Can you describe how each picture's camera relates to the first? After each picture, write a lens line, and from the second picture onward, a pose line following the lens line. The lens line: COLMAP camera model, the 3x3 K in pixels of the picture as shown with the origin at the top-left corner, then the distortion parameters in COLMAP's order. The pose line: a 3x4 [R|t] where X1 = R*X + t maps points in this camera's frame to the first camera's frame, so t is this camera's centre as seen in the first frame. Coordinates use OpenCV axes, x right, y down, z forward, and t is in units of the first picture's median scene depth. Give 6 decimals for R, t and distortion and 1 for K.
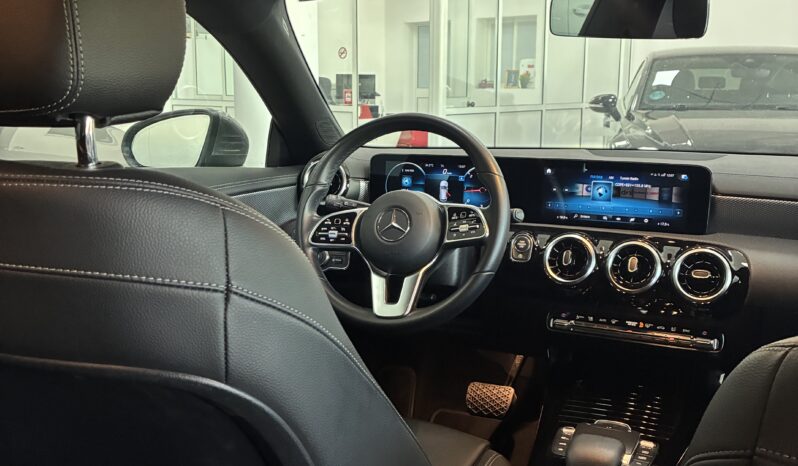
lens RADIAL K [[819.2, 0, 393.3], [0, 819.2, 232.7], [0, 0, 1]] dist [0.031040, 0.000000]
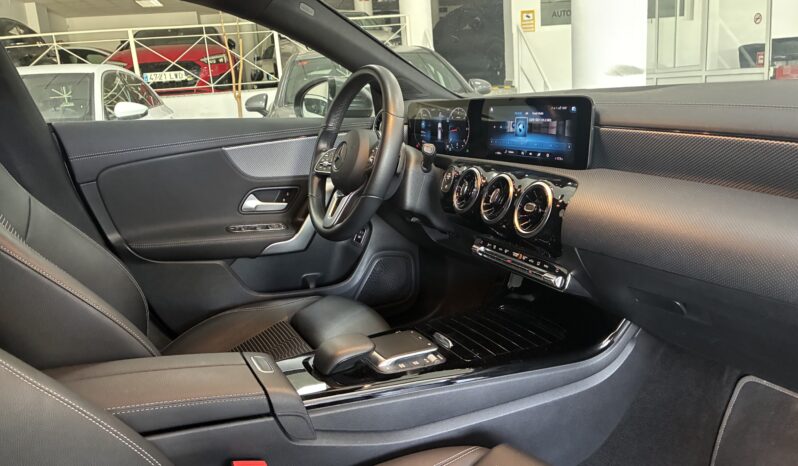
lens RADIAL K [[613.5, 0, 396.9], [0, 613.5, 230.9], [0, 0, 1]] dist [0.040916, -0.046412]
pose [[0.760300, 0.085132, -0.643969, 0.657052], [-0.035484, 0.995338, 0.089688, 0.016264], [0.648602, -0.045339, 0.759776, 0.306374]]
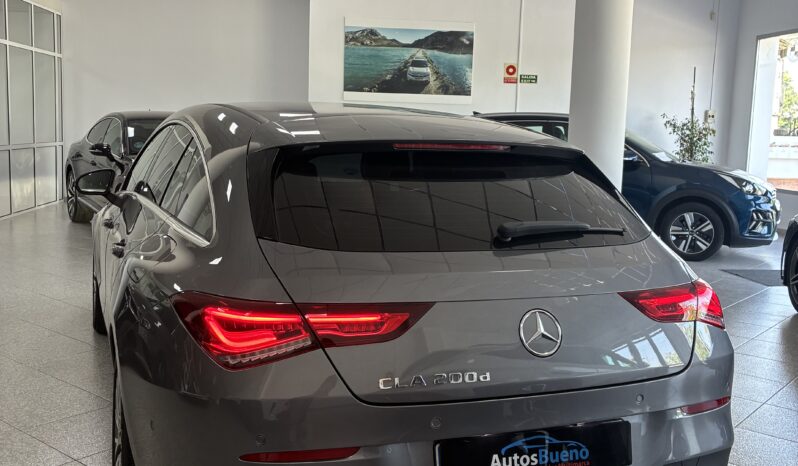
lens RADIAL K [[819.2, 0, 407.8], [0, 819.2, 231.4], [0, 0, 1]] dist [0.031040, 0.000000]
pose [[0.703541, -0.071302, 0.707069, -1.659181], [0.095374, 0.995426, 0.005483, 0.142410], [-0.704226, 0.063578, 0.707124, -1.741196]]
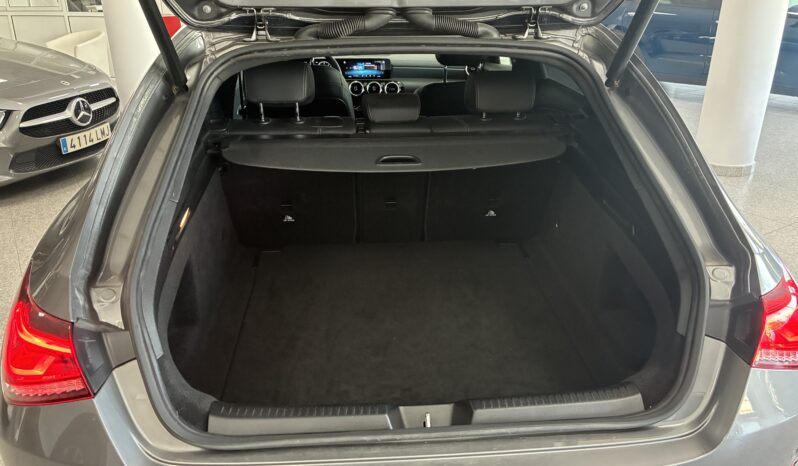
lens RADIAL K [[617.5, 0, 398.1], [0, 617.5, 239.7], [0, 0, 1]] dist [0.002071, 0.010075]
pose [[0.888404, -0.185159, 0.420065, -0.814193], [0.084004, 0.965170, 0.247772, 0.015137], [-0.451311, -0.184835, 0.873015, -1.424786]]
